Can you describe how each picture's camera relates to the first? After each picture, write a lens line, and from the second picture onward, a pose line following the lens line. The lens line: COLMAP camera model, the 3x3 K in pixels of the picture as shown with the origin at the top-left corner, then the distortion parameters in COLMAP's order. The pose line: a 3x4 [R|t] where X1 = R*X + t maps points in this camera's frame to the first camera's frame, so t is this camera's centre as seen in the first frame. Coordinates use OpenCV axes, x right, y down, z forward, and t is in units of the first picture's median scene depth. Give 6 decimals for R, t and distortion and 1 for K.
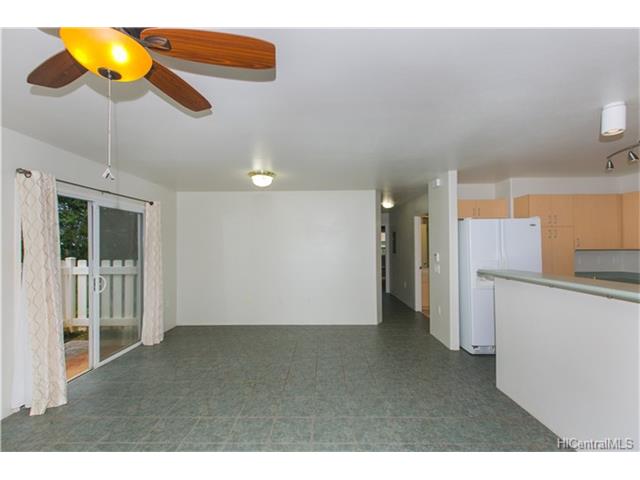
lens RADIAL K [[283.2, 0, 320.5], [0, 283.2, 242.6], [0, 0, 1]] dist [0.000871, 0.000046]
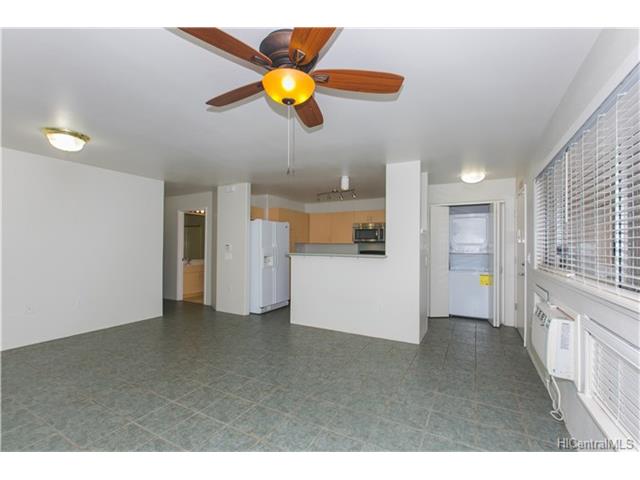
lens RADIAL K [[283.2, 0, 320.5], [0, 283.2, 242.6], [0, 0, 1]] dist [0.000871, 0.000046]
pose [[0.467699, 0.020571, 0.883648, -0.594239], [-0.025061, 0.999636, -0.010007, 0.037810], [-0.883532, -0.017464, 0.468045, 0.058269]]
